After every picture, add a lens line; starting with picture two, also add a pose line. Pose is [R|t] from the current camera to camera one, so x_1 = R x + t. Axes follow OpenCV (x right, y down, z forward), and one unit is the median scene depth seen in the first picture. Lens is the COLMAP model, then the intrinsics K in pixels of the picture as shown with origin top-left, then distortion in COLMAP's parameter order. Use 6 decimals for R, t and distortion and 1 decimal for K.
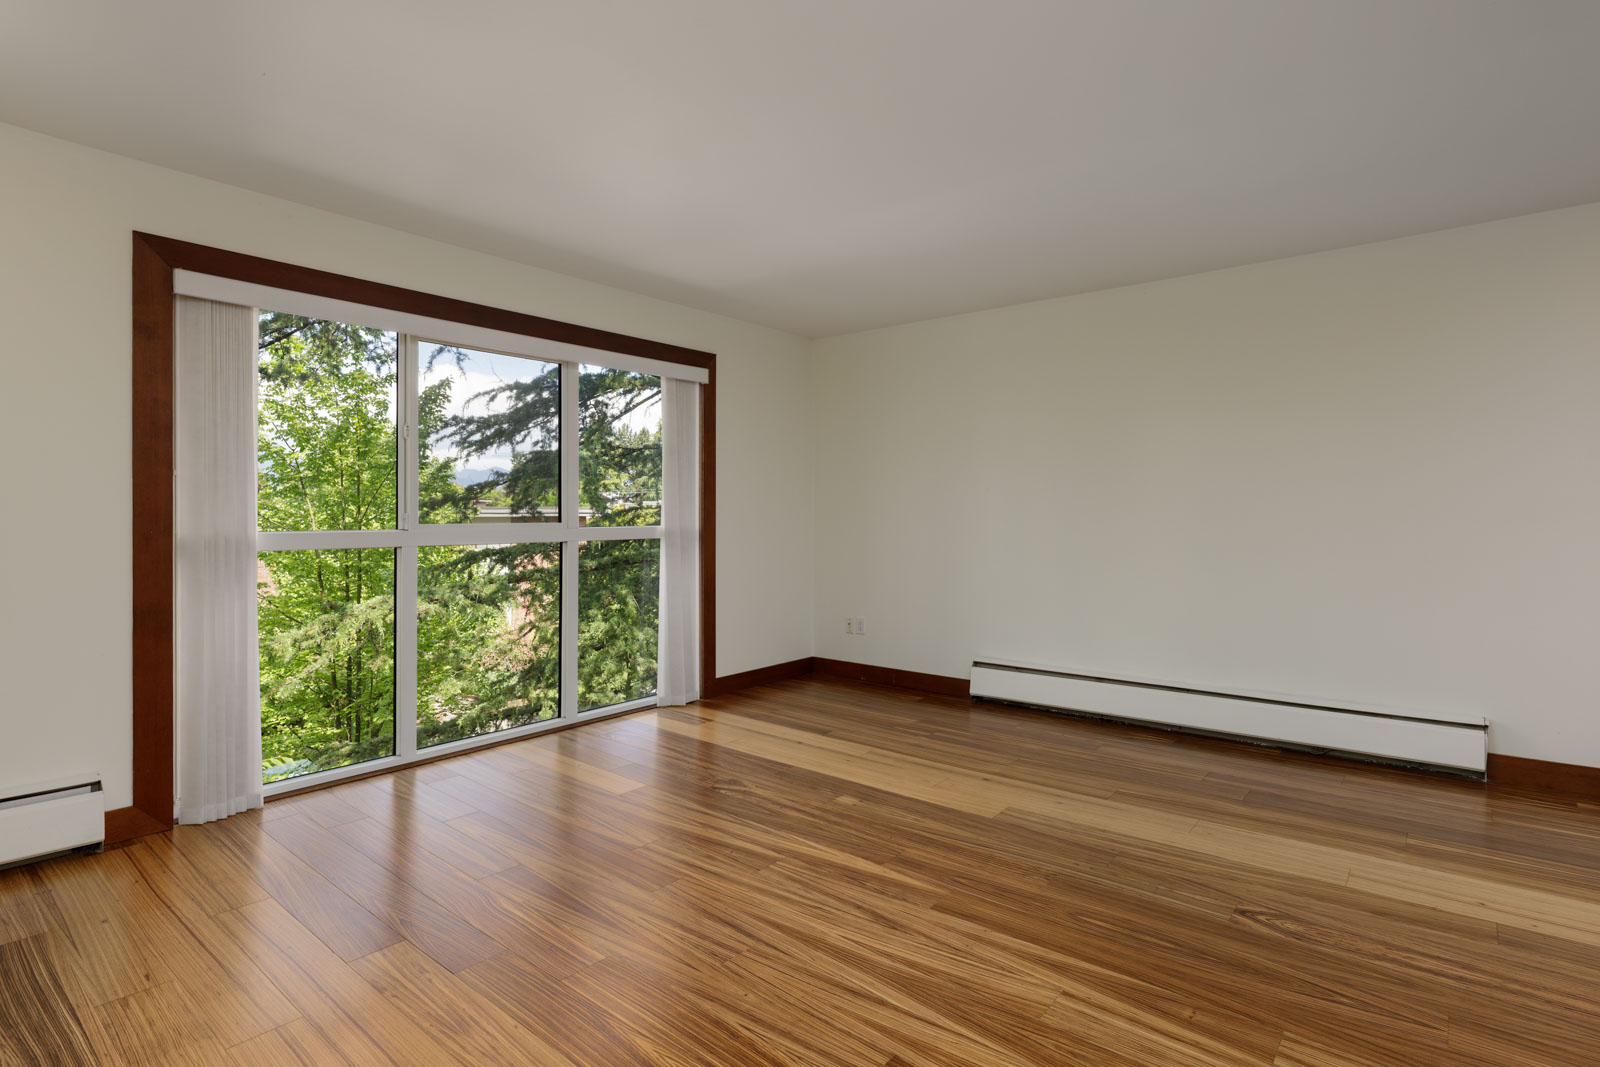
lens RADIAL K [[804.9, 0, 808.4], [0, 804.9, 510.8], [0, 0, 1]] dist [0.000658, 0.001134]
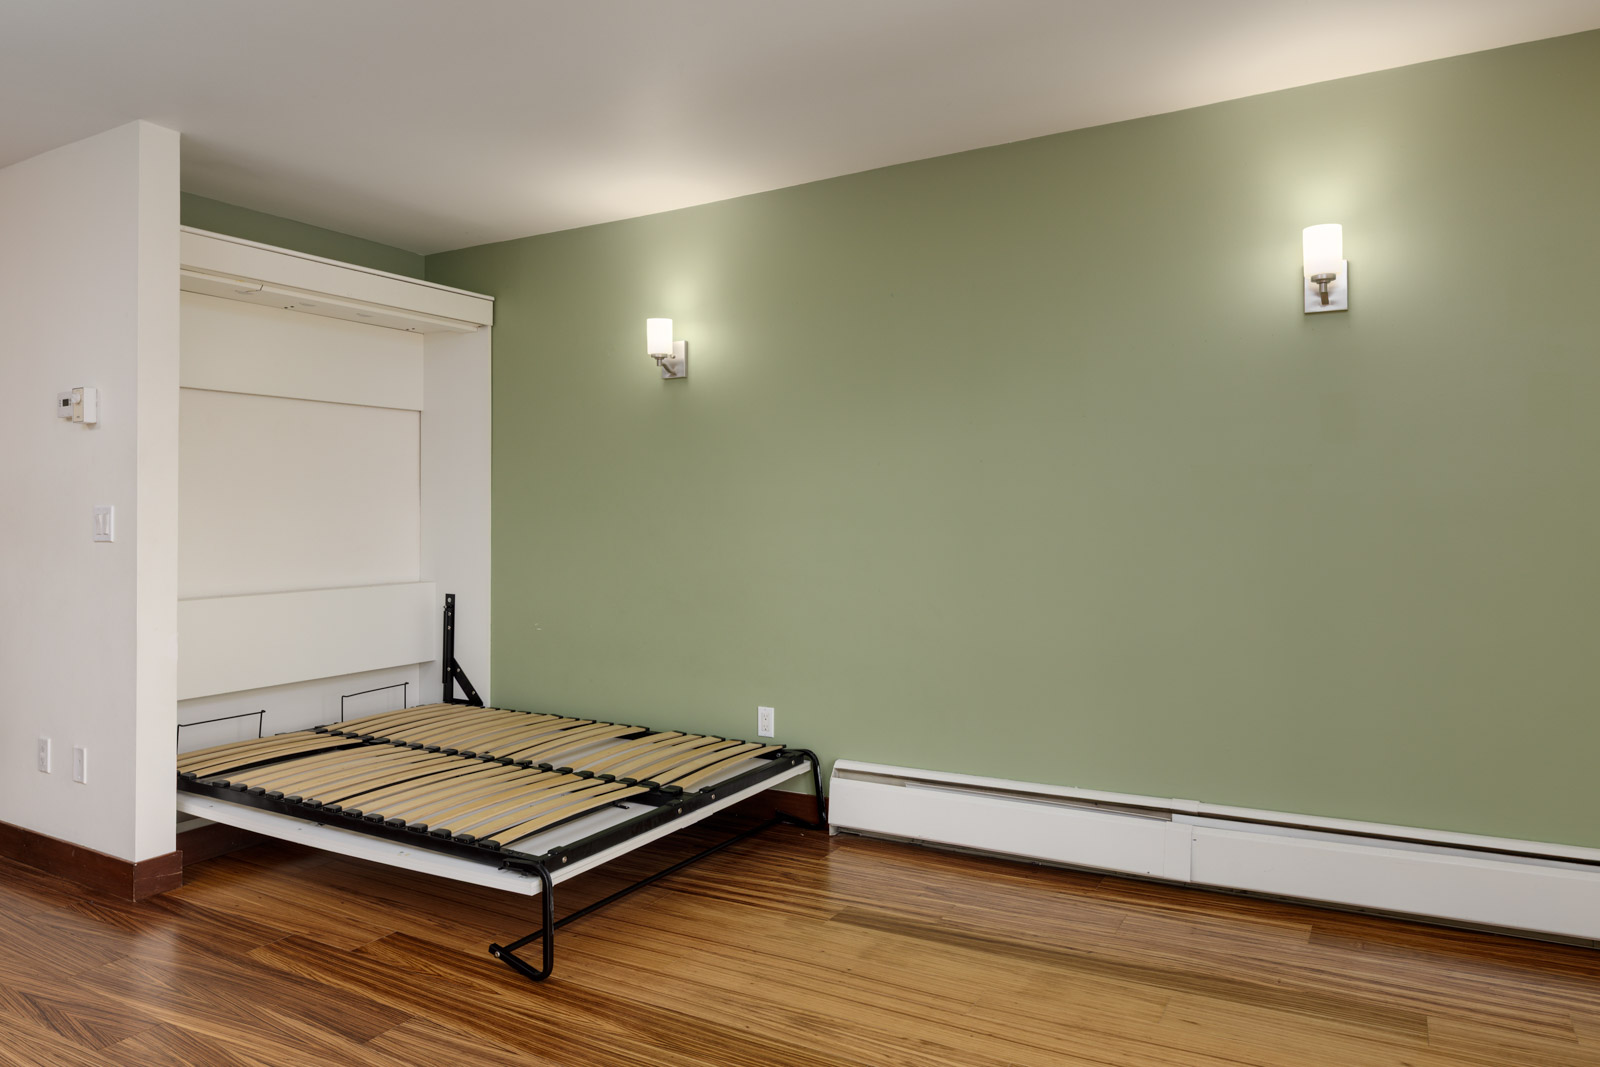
lens RADIAL K [[1034.8, 0, 808.0], [0, 1034.8, 499.7], [0, 0, 1]] dist [0.002358, -0.002450]
pose [[-0.984848, 0.004998, -0.173348, -0.145676], [0.008560, 0.999767, -0.019810, 0.006908], [0.173209, -0.020994, -0.984661, 1.539082]]
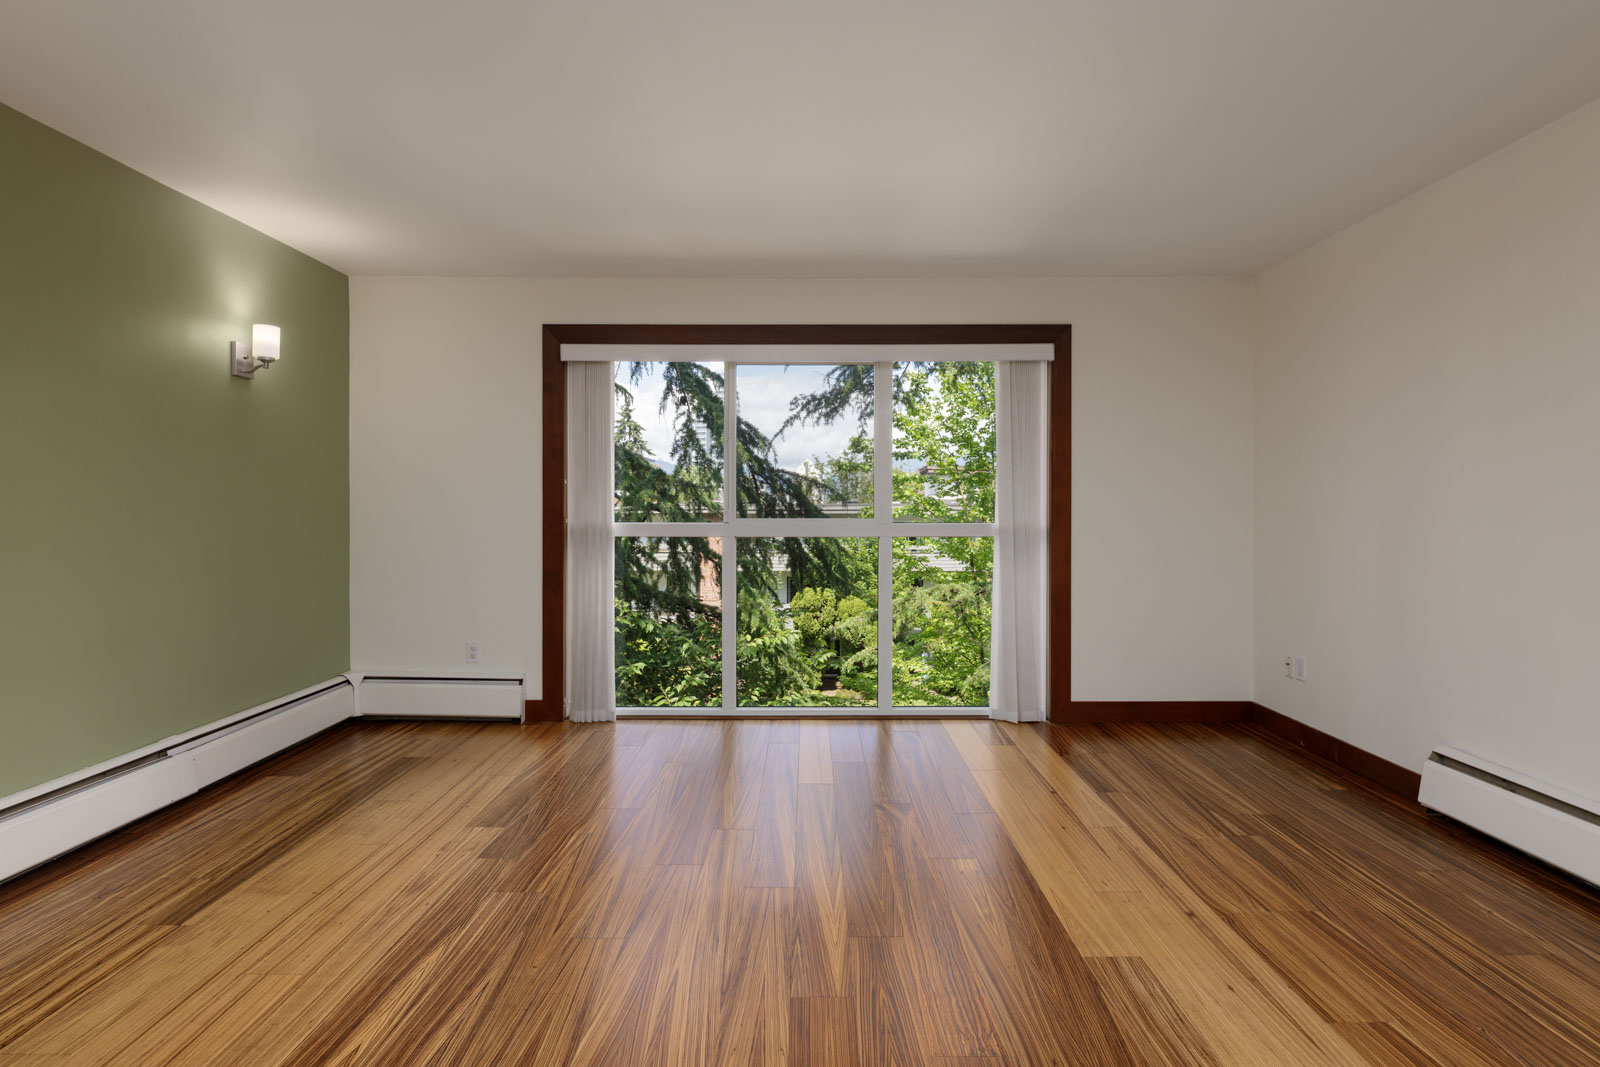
lens RADIAL K [[804.9, 0, 804.3], [0, 804.9, 510.1], [0, 0, 1]] dist [0.000658, 0.001134]
pose [[0.628915, 0.001695, -0.777472, 0.690657], [0.002133, 0.999990, 0.003906, 0.000118], [0.777471, -0.004115, 0.628905, 0.441168]]
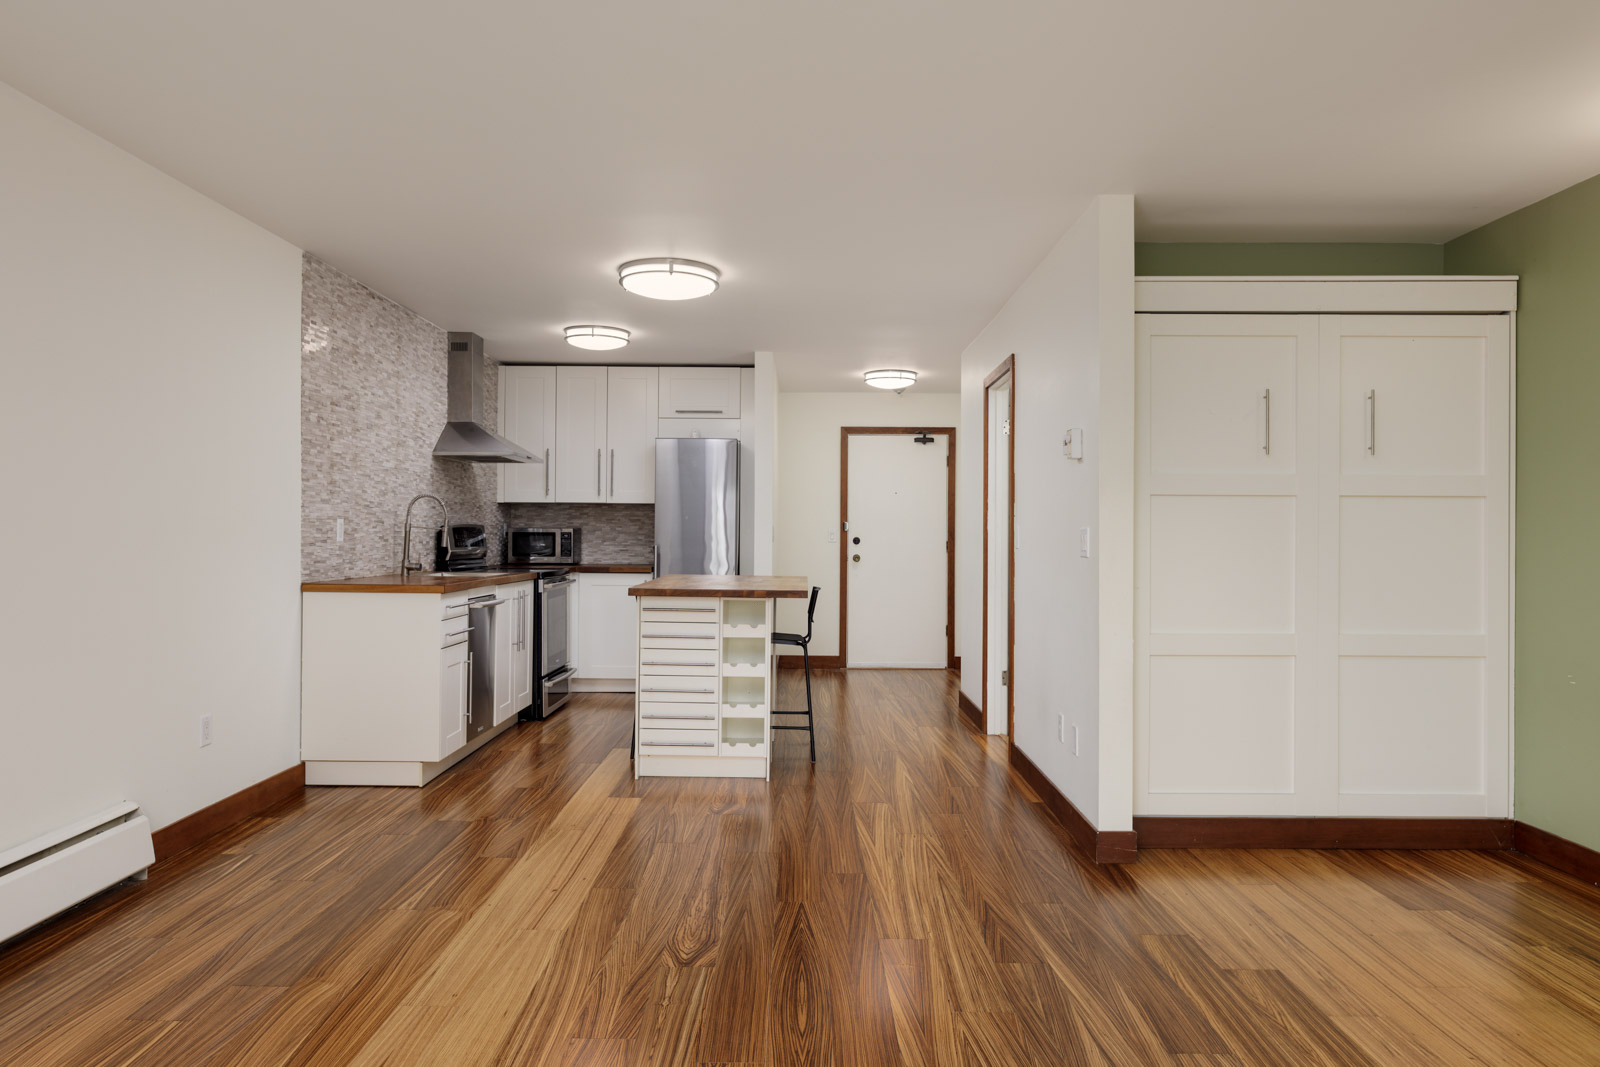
lens RADIAL K [[1034.8, 0, 794.2], [0, 1034.8, 525.6], [0, 0, 1]] dist [0.002358, -0.002450]
pose [[-0.630413, 0.003746, 0.776251, -0.406773], [-0.009724, 0.999872, -0.012722, 0.004749], [-0.776199, -0.015569, -0.630295, 1.429794]]
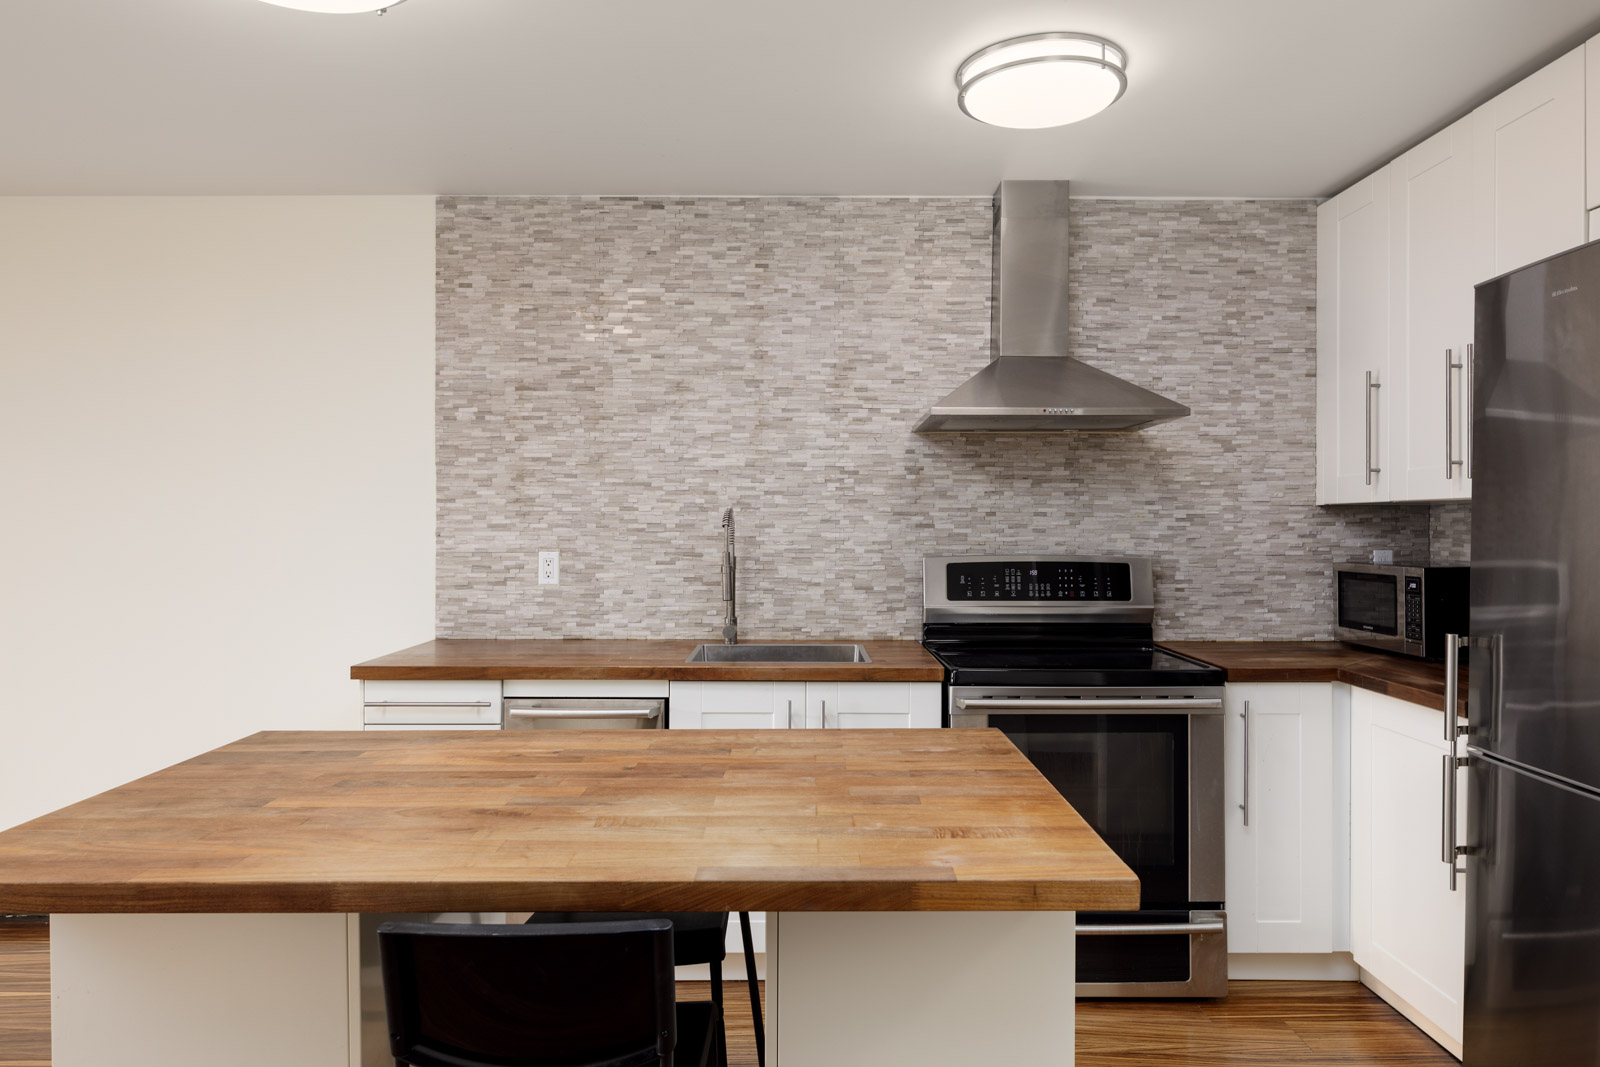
lens RADIAL K [[1034.8, 0, 808.0], [0, 1034.8, 519.8], [0, 0, 1]] dist [0.002358, -0.002450]
pose [[0.770639, 0.004331, 0.637257, 0.945562], [-0.005388, 0.999985, -0.000281, -0.062146], [-0.637249, -0.003217, 0.770651, -0.266396]]
